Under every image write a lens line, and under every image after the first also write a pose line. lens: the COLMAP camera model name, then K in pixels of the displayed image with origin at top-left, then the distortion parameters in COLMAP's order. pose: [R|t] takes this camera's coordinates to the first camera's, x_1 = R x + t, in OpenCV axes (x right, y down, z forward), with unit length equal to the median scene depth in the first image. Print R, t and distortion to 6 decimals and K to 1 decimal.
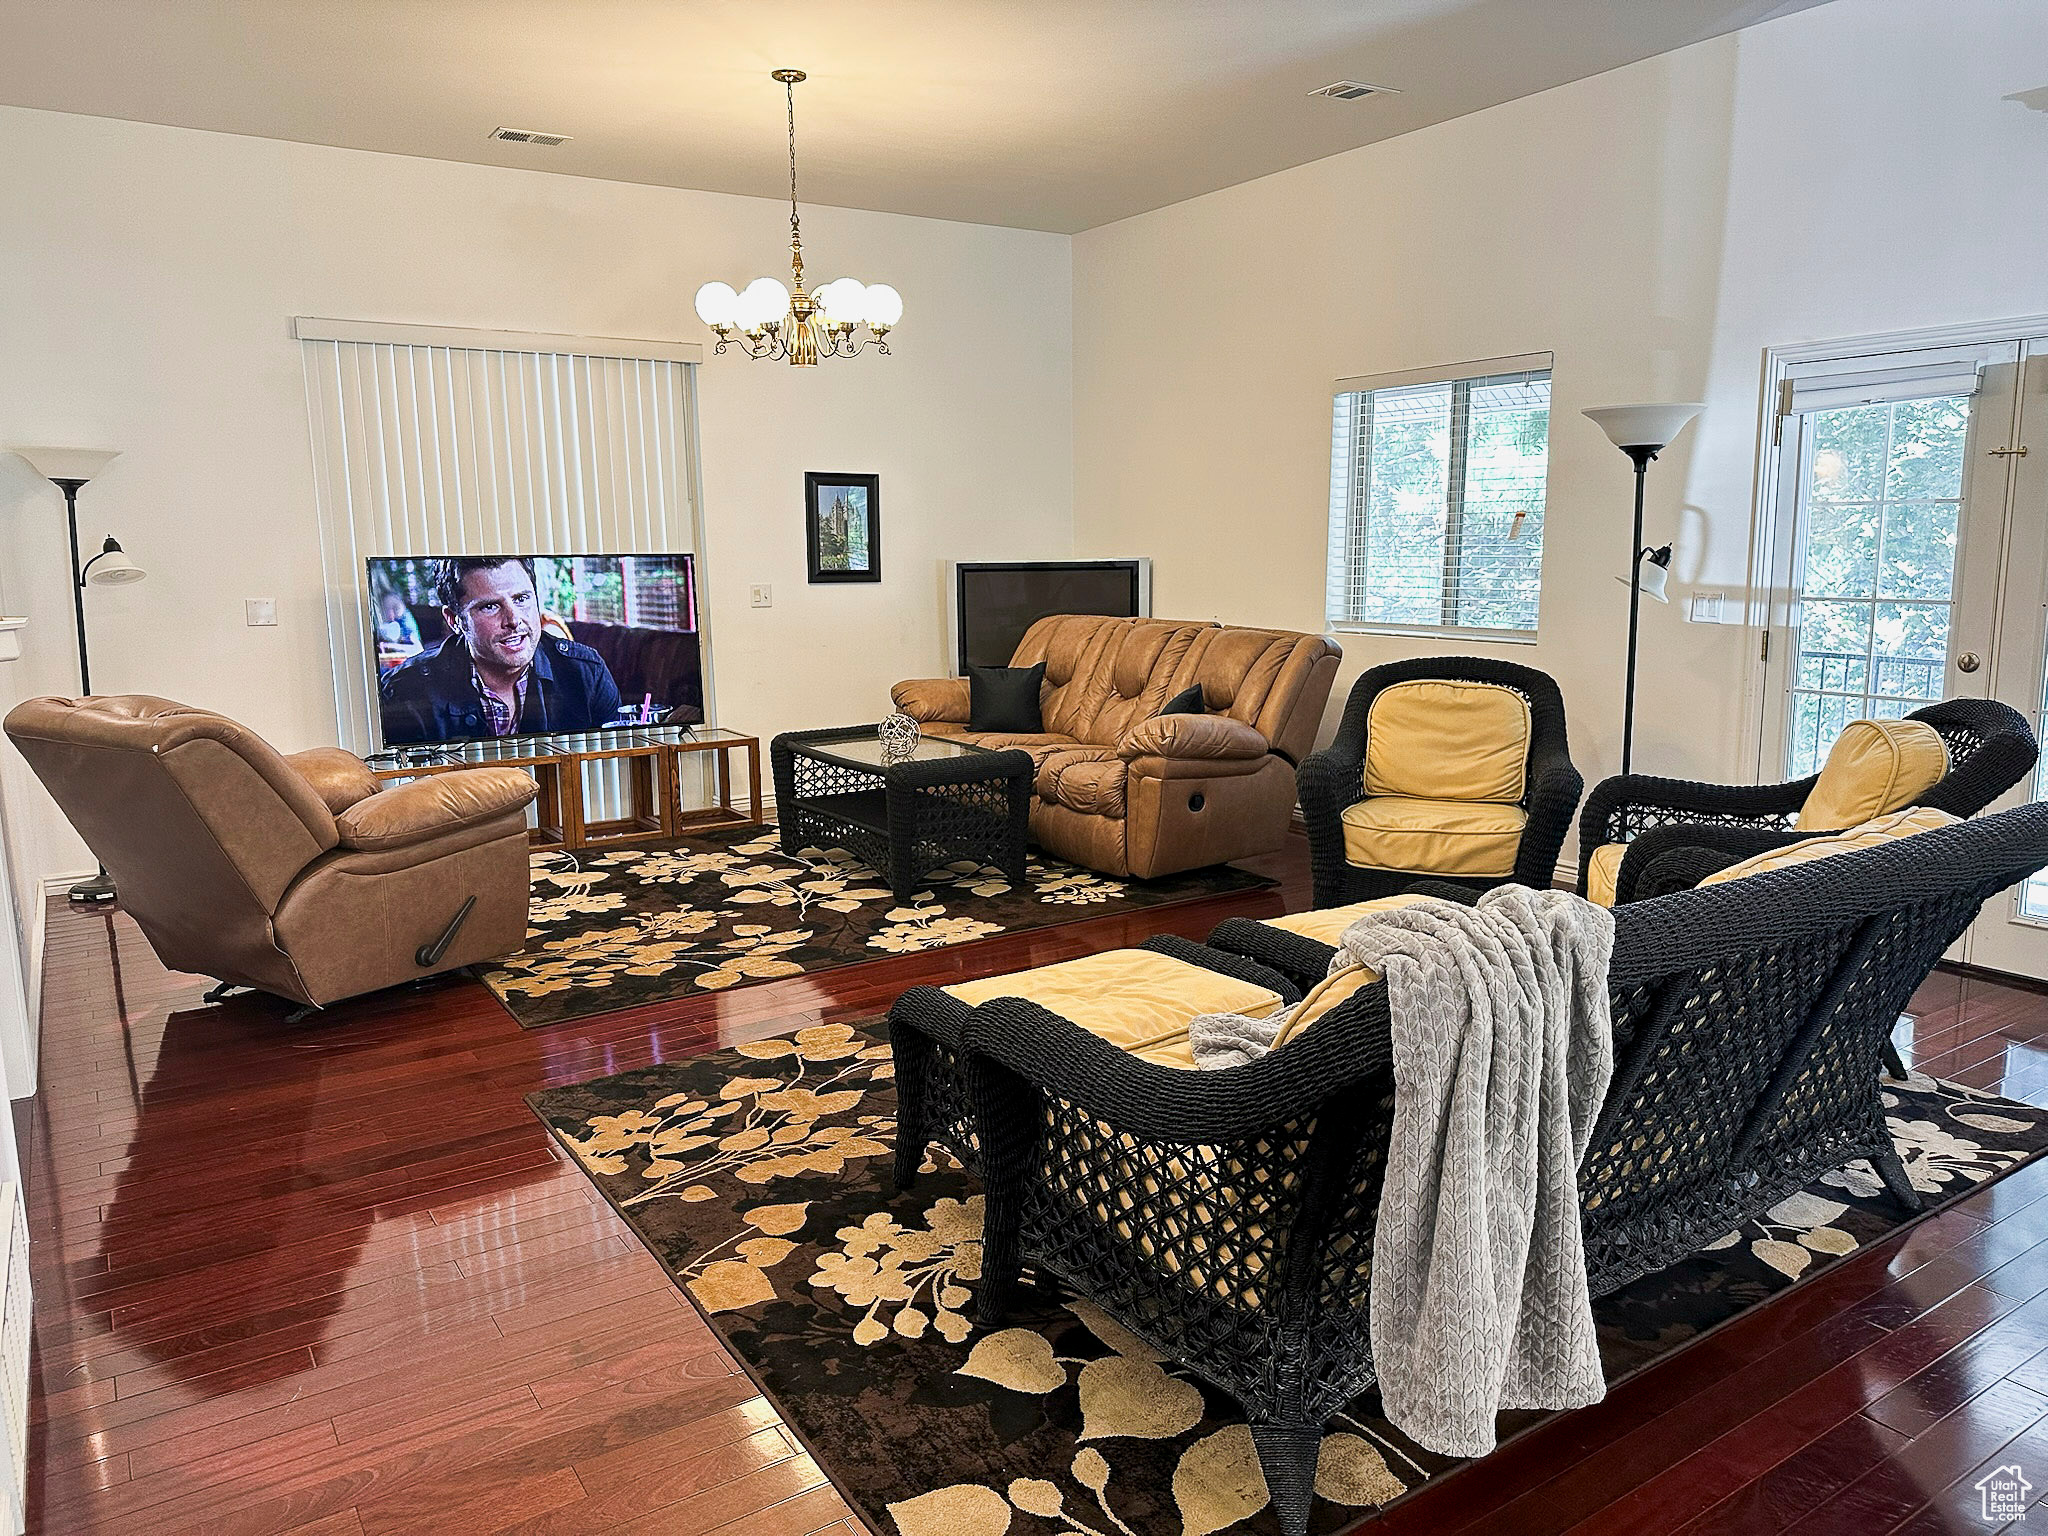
lens RADIAL K [[1425.9, 0, 1024.0], [0, 1425.9, 768.0], [0, 0, 1]] dist [0.085031, -0.096093]
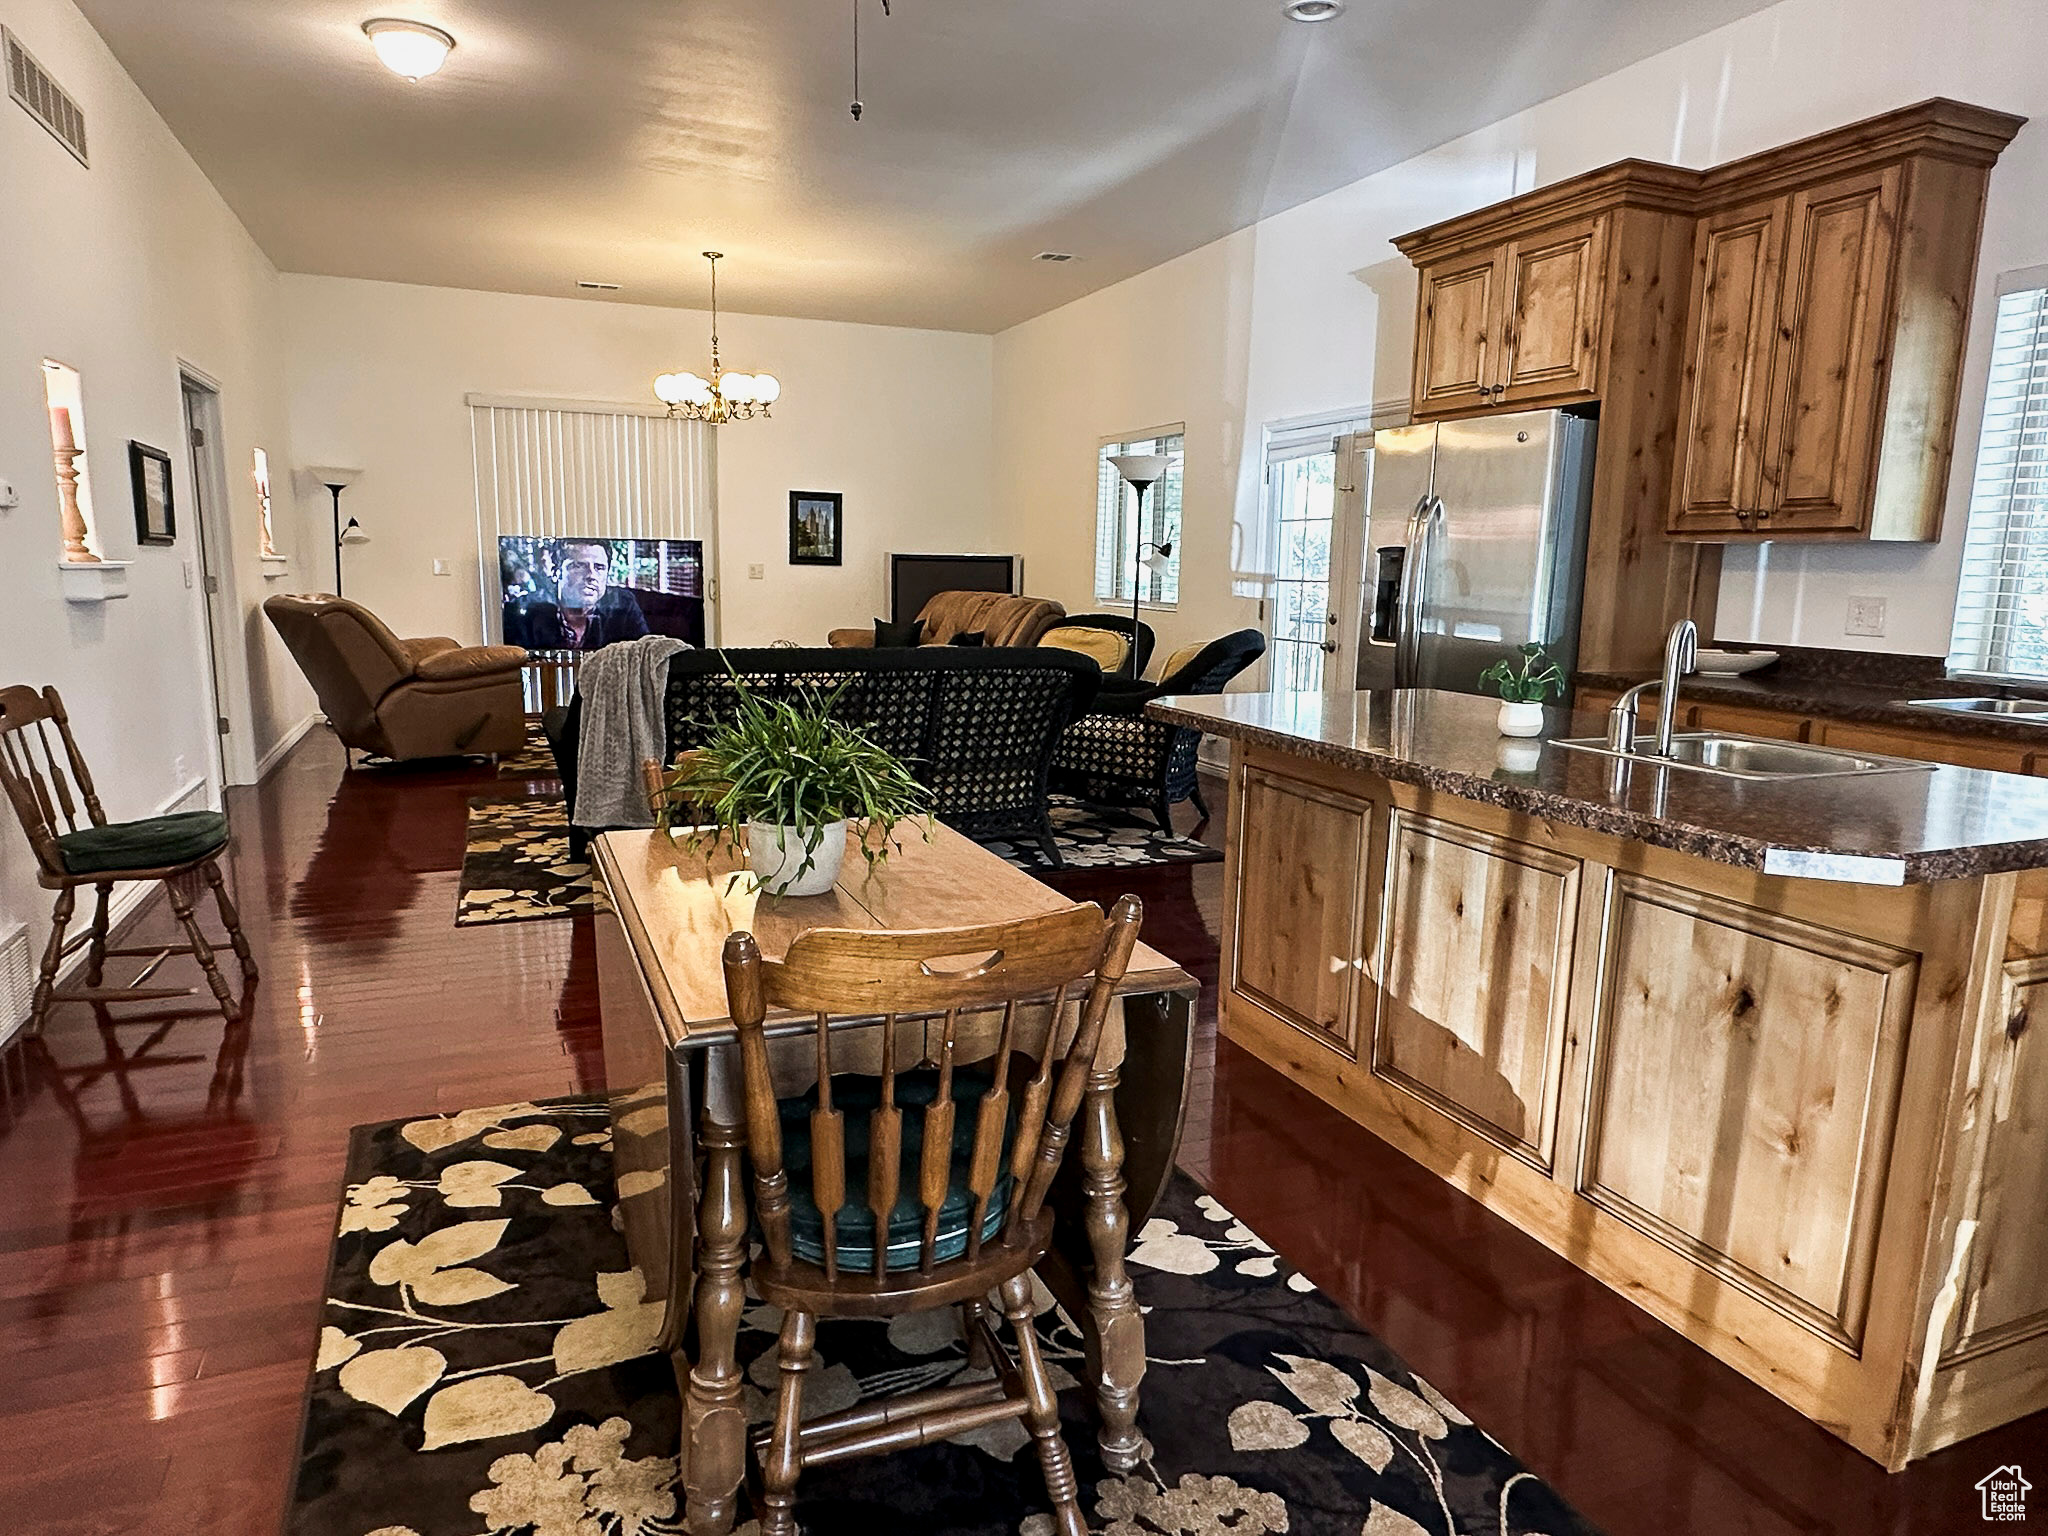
lens RADIAL K [[1269.1, 0, 1024.0], [0, 1269.1, 768.0], [0, 0, 1]] dist [-0.000195, 0.000619]
pose [[0.982269, 0.060485, -0.177451, 0.400287], [-0.060973, 0.998136, 0.002703, 0.078125], [0.177284, 0.008164, 0.984126, -0.320901]]
